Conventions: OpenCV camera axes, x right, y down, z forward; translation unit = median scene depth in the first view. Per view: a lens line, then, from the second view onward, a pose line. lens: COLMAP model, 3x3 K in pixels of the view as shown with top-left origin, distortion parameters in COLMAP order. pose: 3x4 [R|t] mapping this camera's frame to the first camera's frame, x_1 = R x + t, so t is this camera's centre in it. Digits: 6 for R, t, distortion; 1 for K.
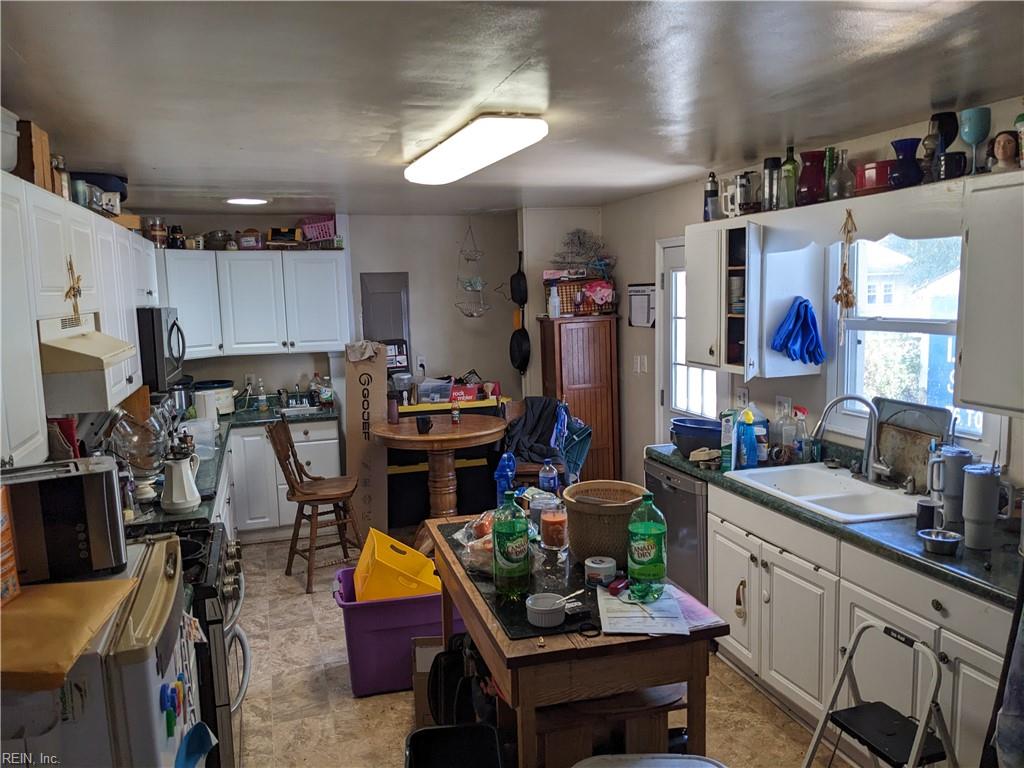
lens RADIAL K [[804.2, 0, 515.5], [0, 804.2, 405.6], [0, 0, 1]] dist [0.061052, -0.089984]
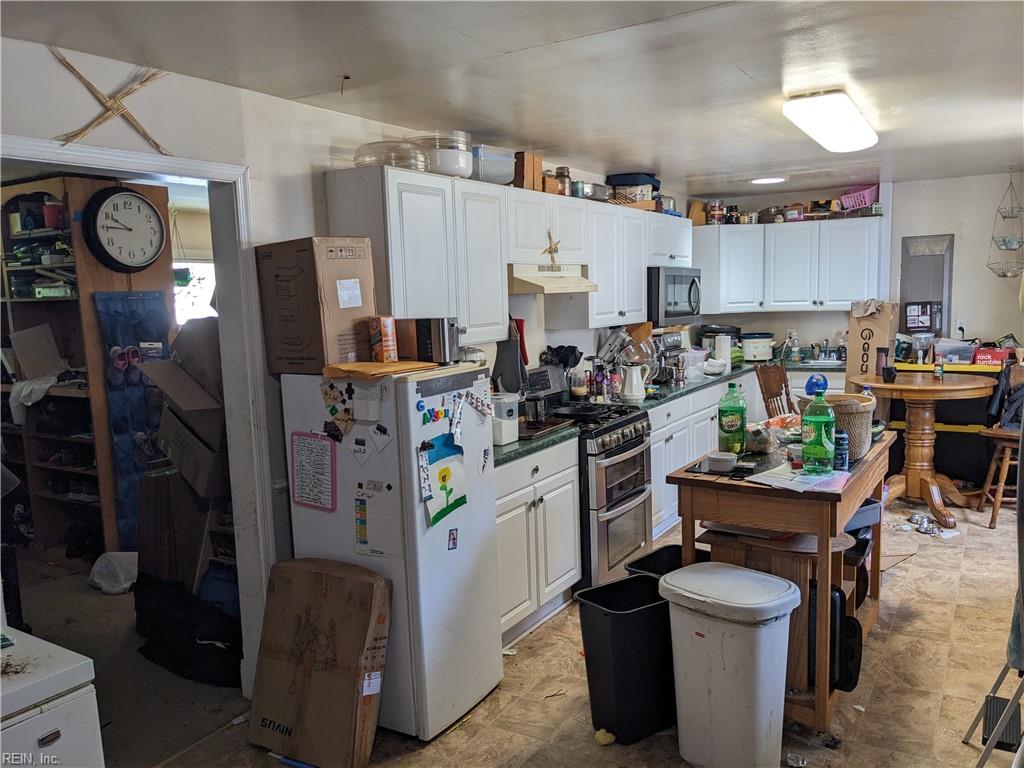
lens RADIAL K [[804.2, 0, 518.8], [0, 804.2, 406.1], [0, 0, 1]] dist [0.061052, -0.089984]
pose [[0.666735, 0.108459, -0.737361, 0.463579], [-0.093457, 0.993712, 0.061660, 0.058491], [0.739412, 0.027800, 0.672679, -0.116047]]
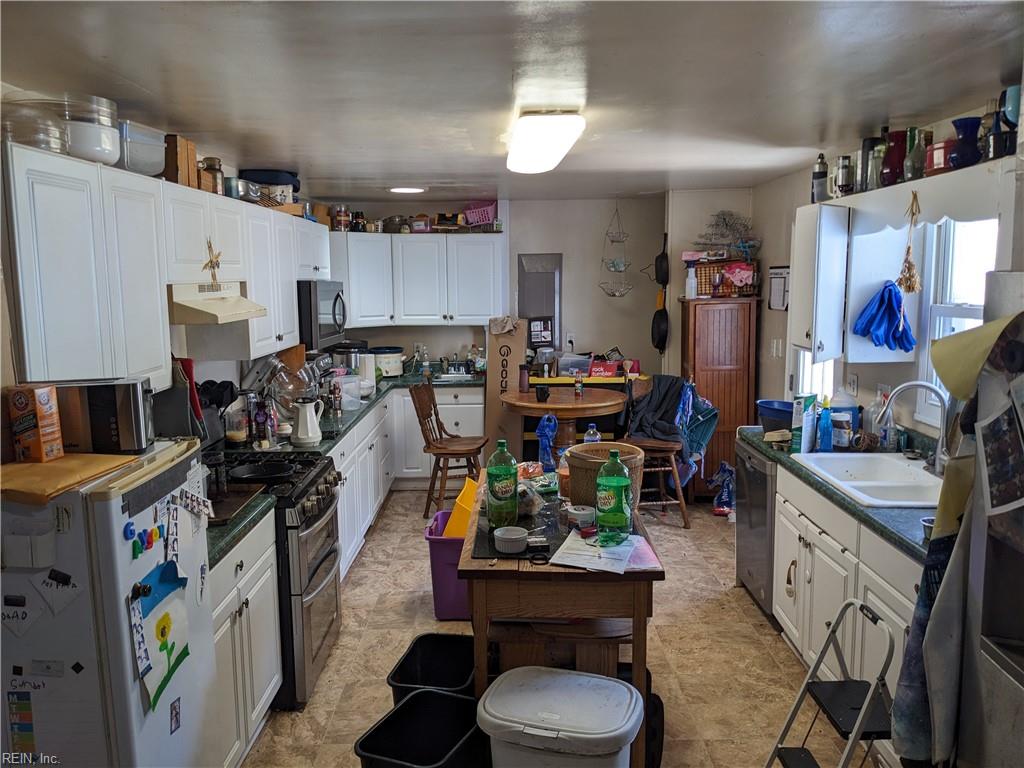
lens RADIAL K [[804.2, 0, 496.7], [0, 804.2, 398.9], [0, 0, 1]] dist [0.061052, -0.089984]
pose [[0.950982, 0.063376, -0.302681, 0.202501], [-0.059422, 0.997985, 0.022266, 0.013109], [0.303482, -0.003188, 0.952832, -0.069992]]
